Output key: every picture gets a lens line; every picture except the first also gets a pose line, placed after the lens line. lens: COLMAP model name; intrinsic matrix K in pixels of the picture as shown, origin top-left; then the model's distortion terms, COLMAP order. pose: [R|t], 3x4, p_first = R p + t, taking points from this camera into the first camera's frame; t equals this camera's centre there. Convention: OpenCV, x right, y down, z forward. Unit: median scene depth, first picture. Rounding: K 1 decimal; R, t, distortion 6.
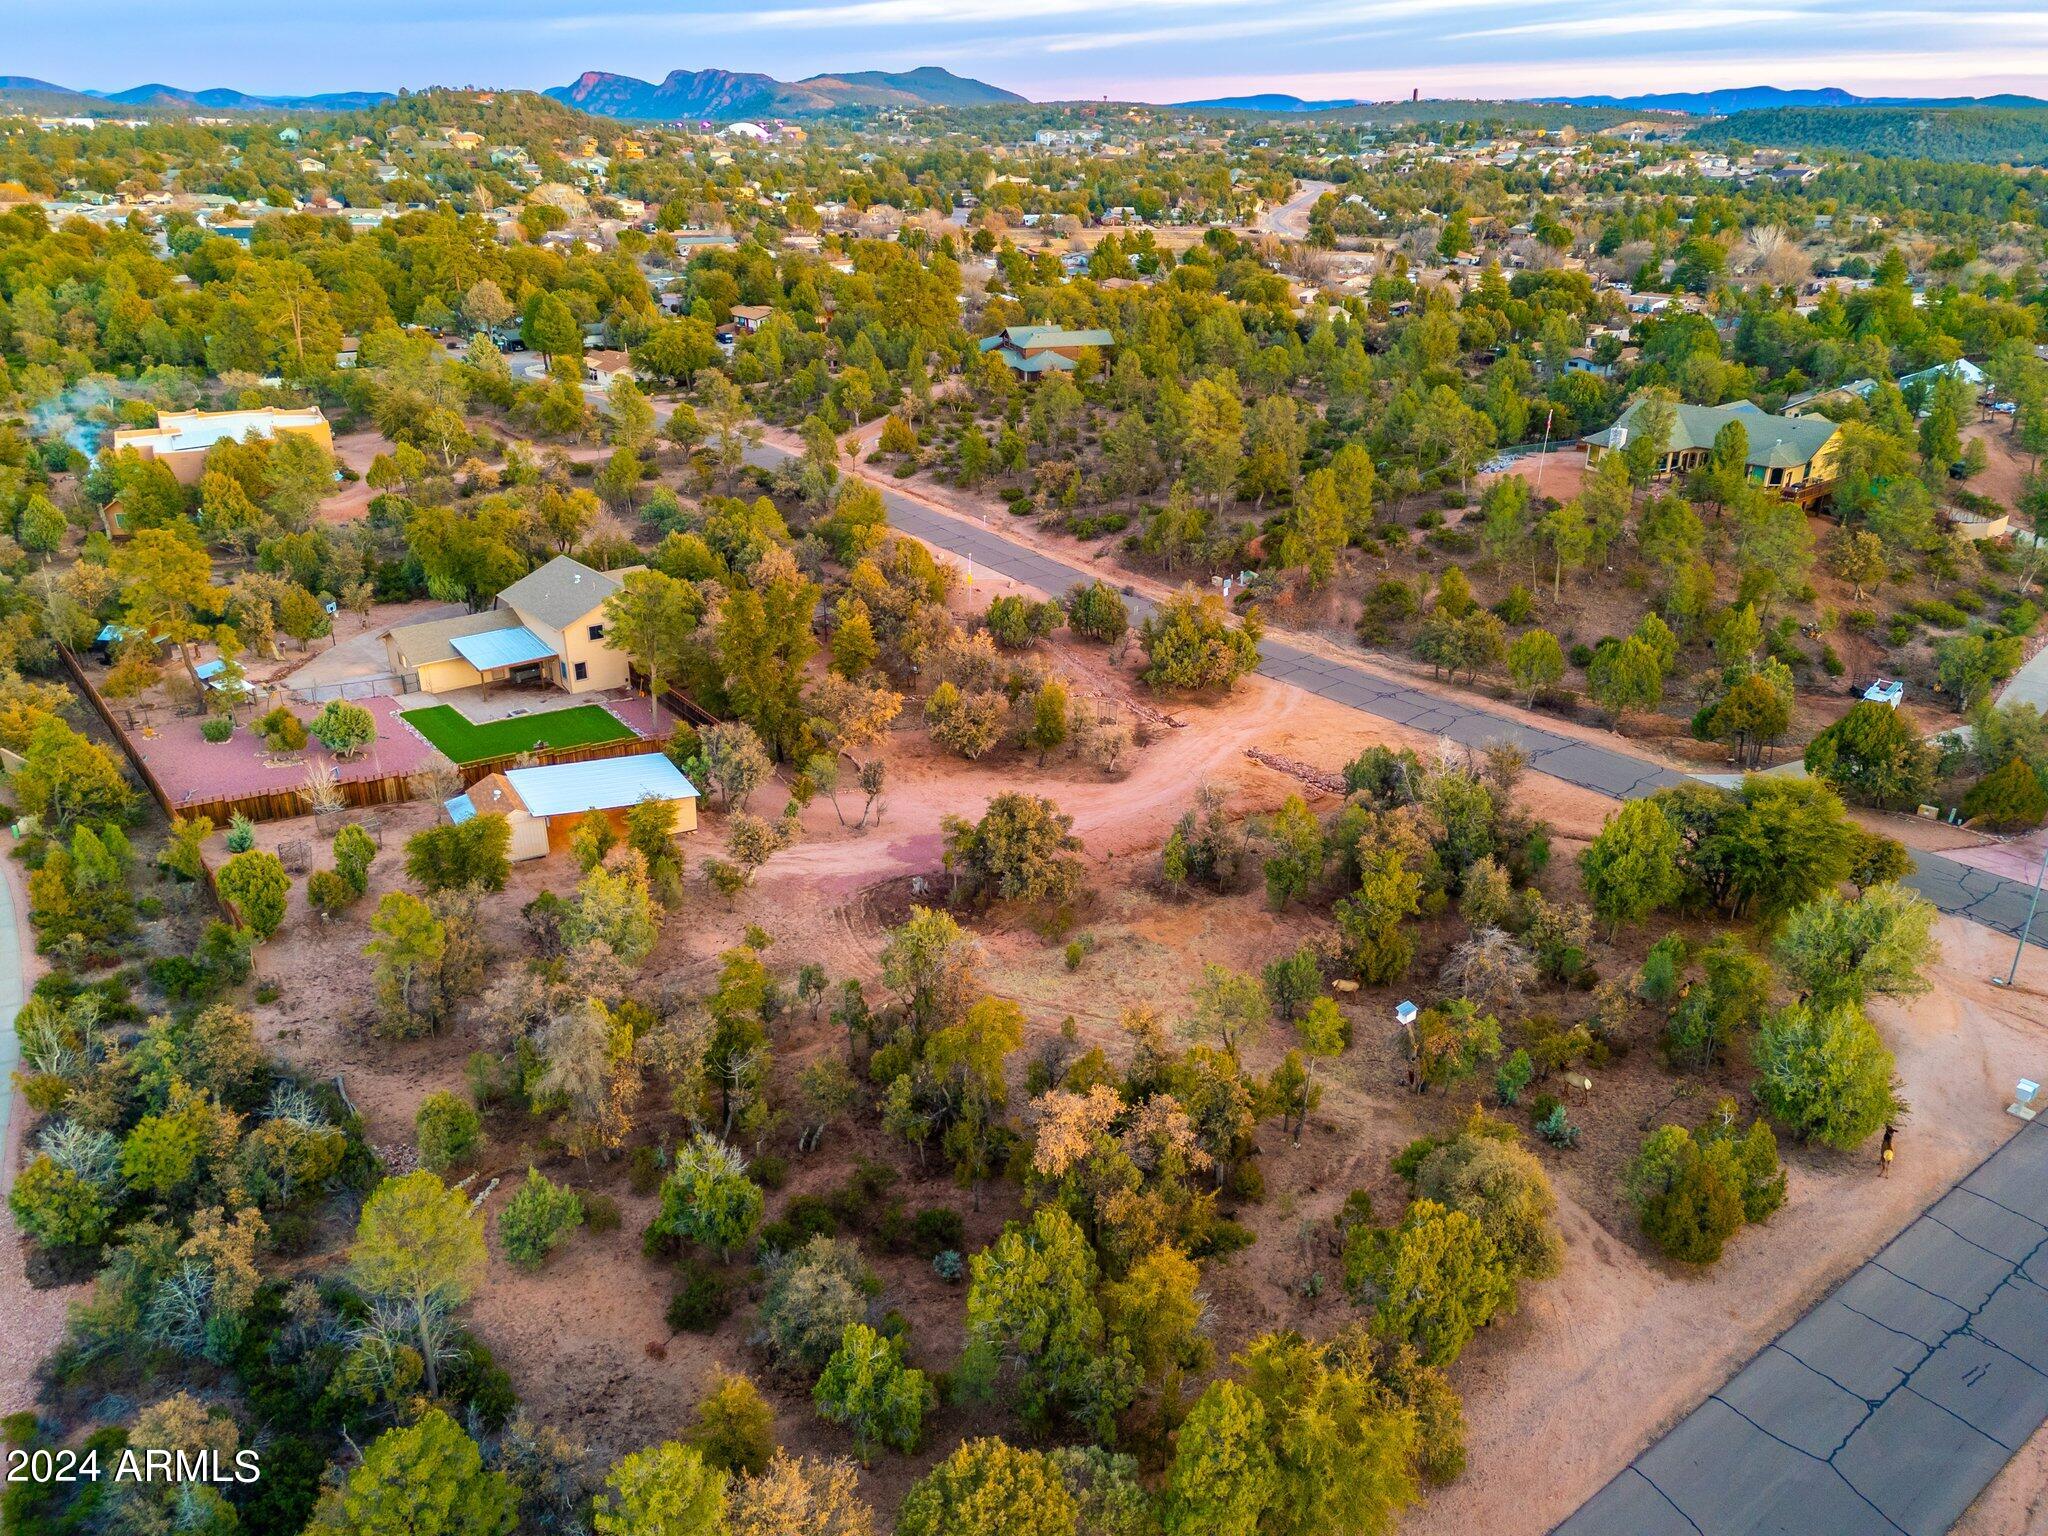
lens RADIAL K [[1488.3, 0, 1024.0], [0, 1488.3, 768.0], [0, 0, 1]] dist [0.079197, -0.041306]
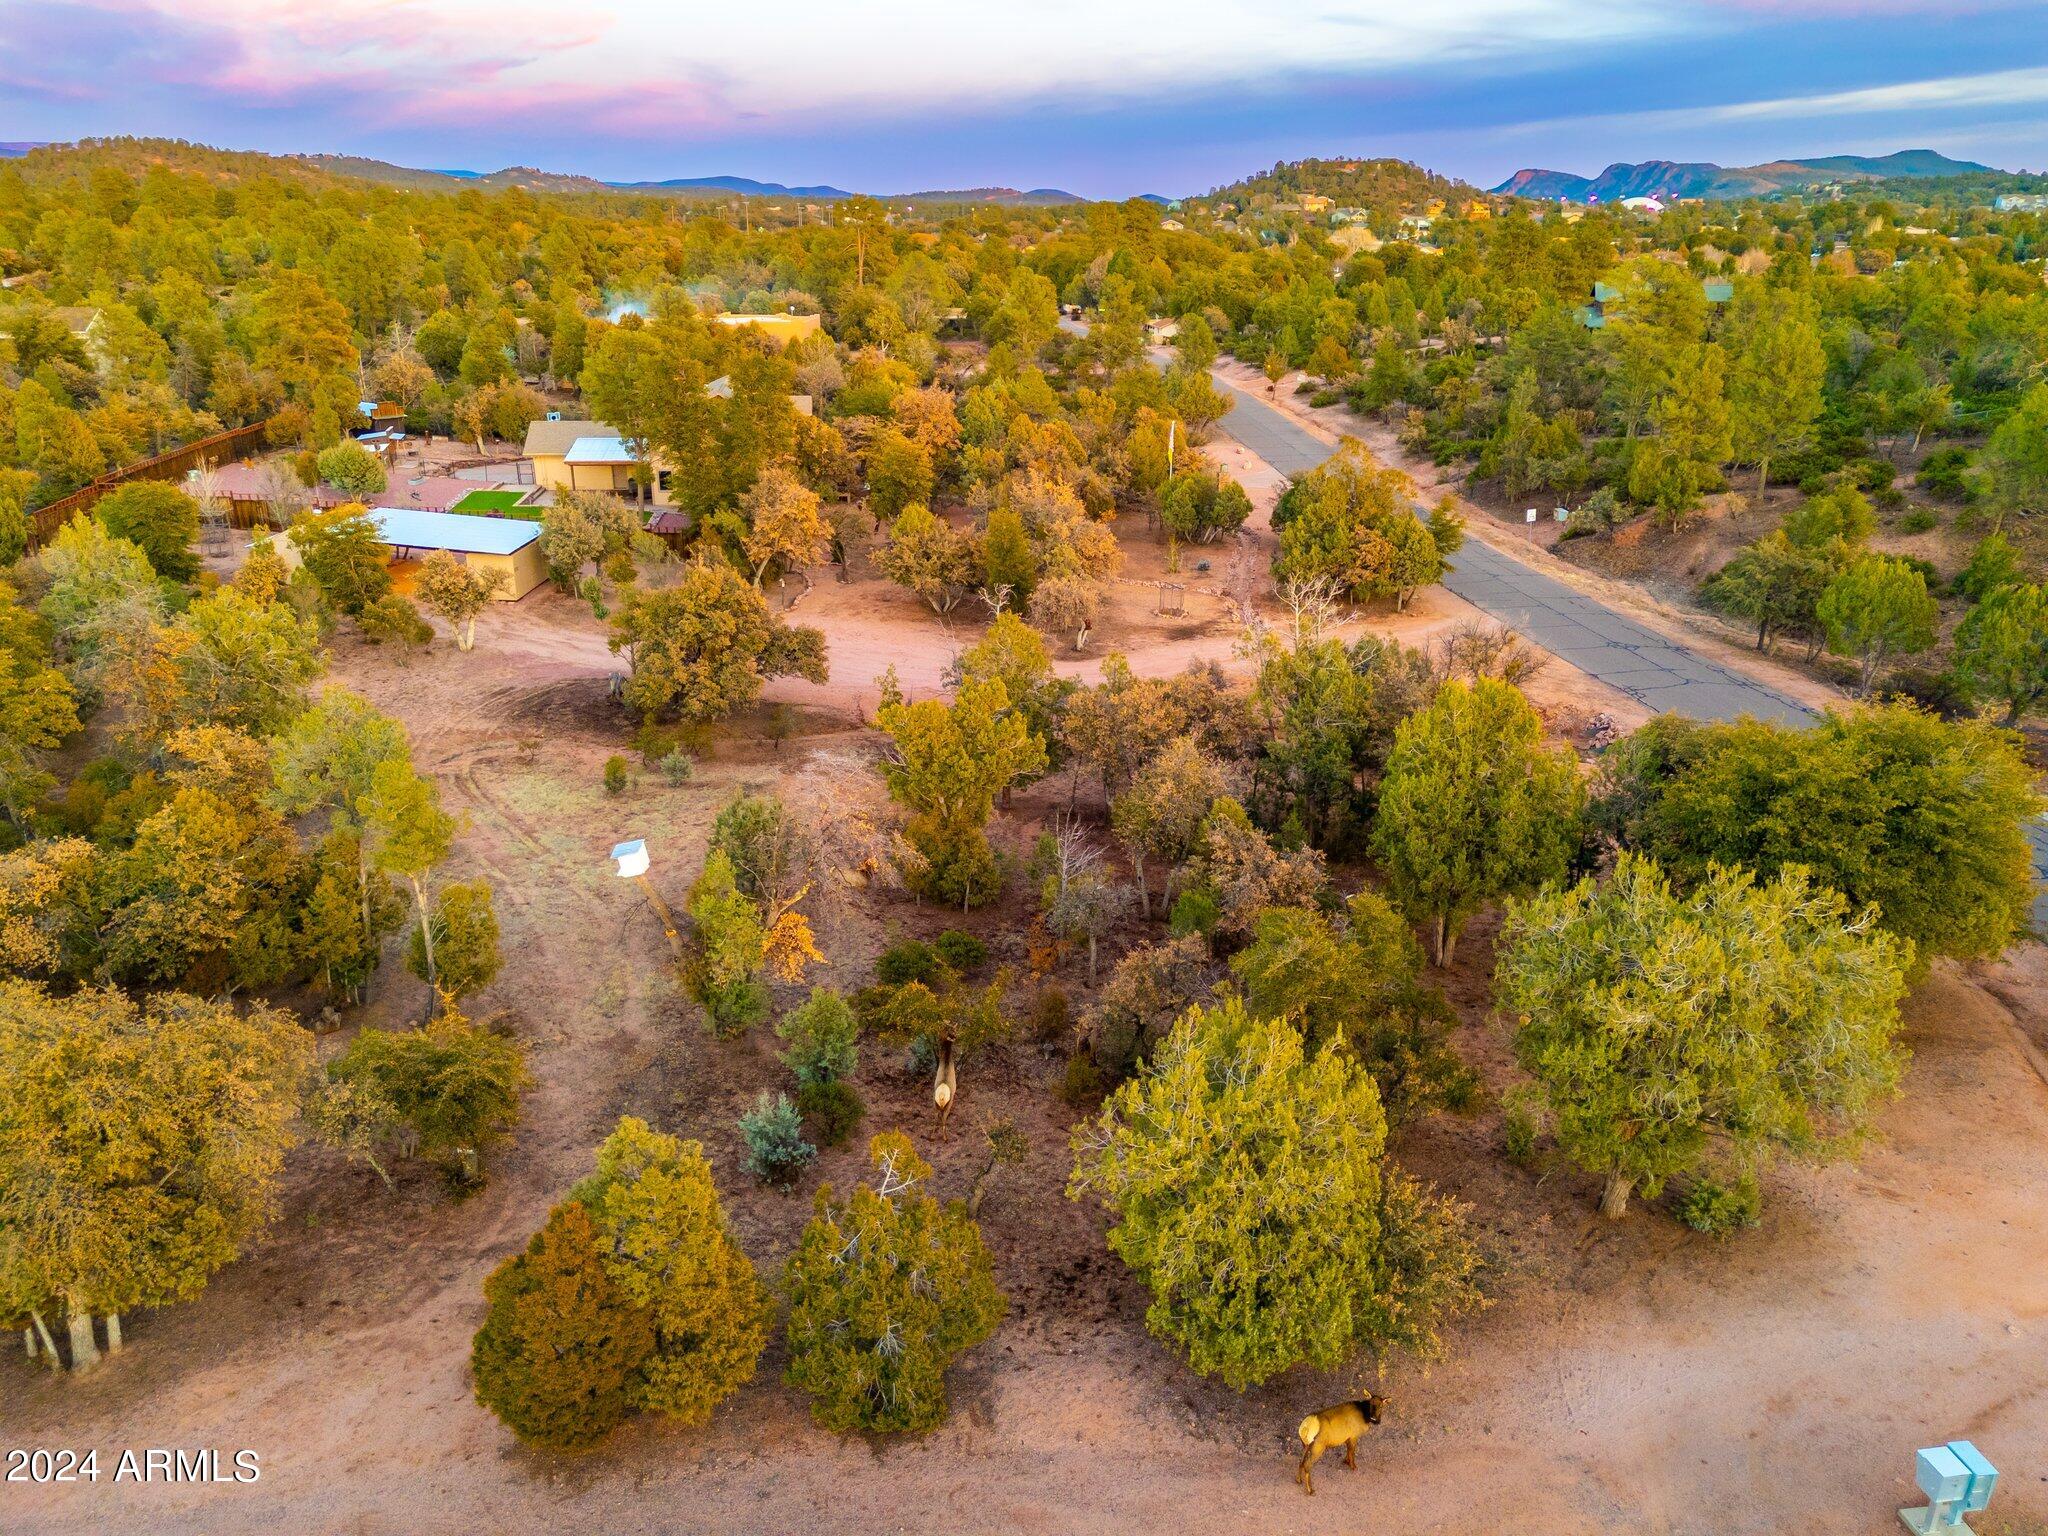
lens RADIAL K [[1488.3, 0, 1024.0], [0, 1488.3, 768.0], [0, 0, 1]] dist [0.079197, -0.041306]
pose [[0.847574, 0.183615, -0.497900, 0.274553], [-0.211706, 0.977333, 0.000032, 0.042872], [0.486620, 0.105381, 0.867235, 0.252811]]
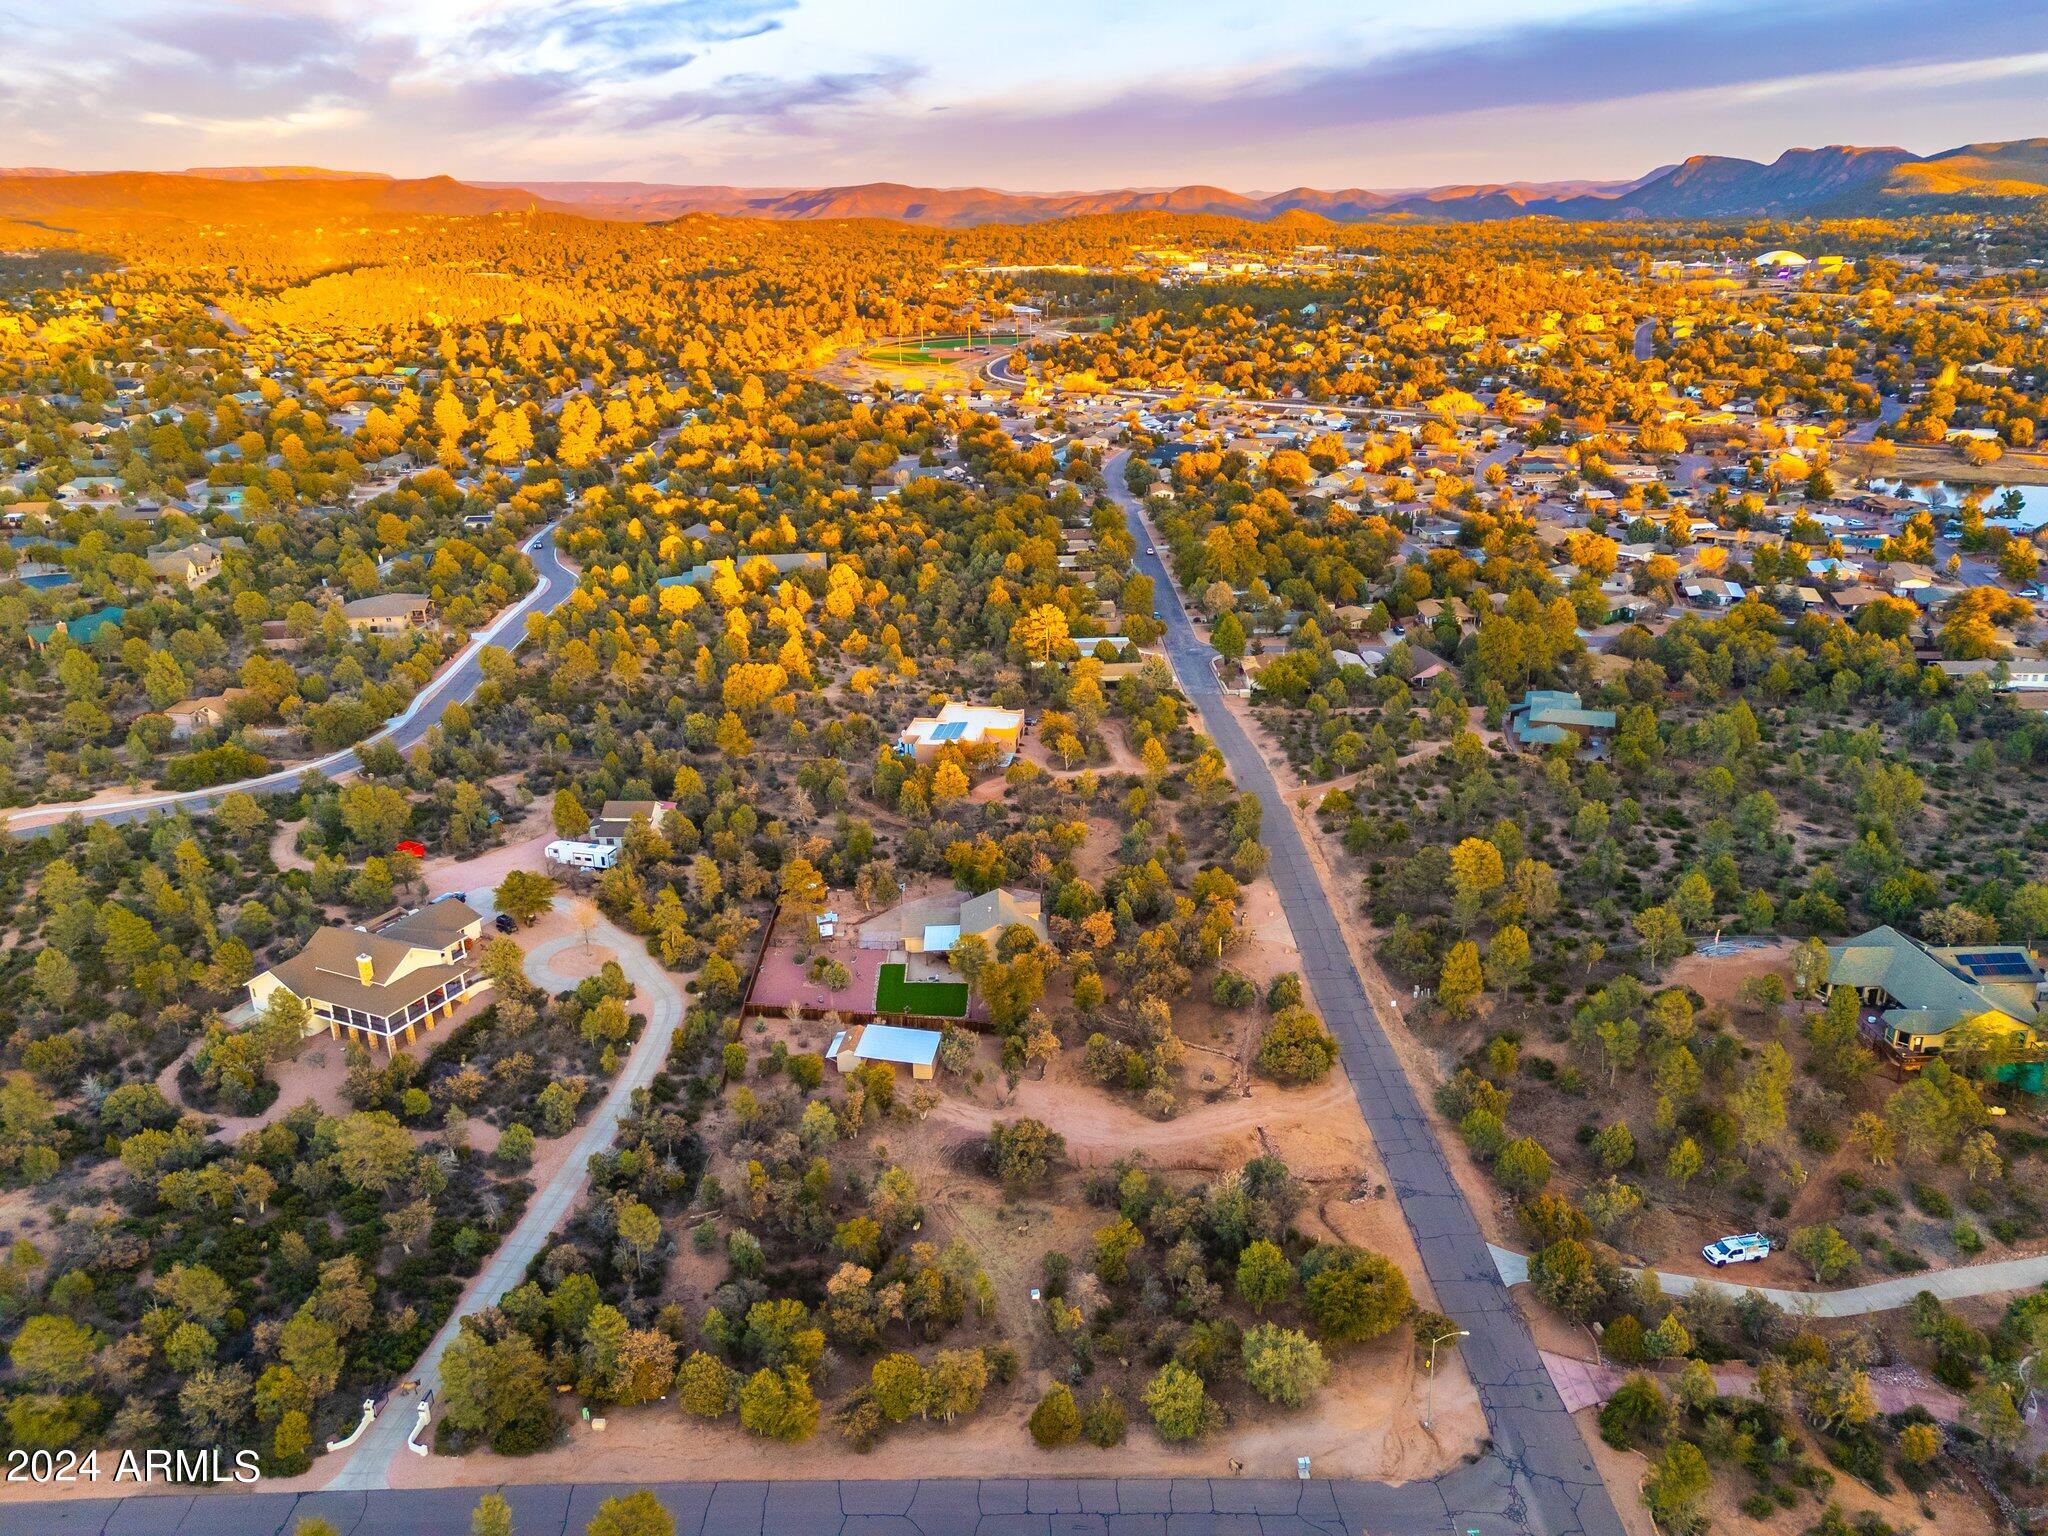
lens RADIAL K [[1488.3, 0, 1024.0], [0, 1488.3, 768.0], [0, 0, 1]] dist [0.079197, -0.041306]
pose [[0.793882, 0.192939, -0.576650, 0.576235], [-0.217363, 0.975711, 0.027212, -0.271191], [0.567894, 0.103740, 0.816538, -0.369177]]
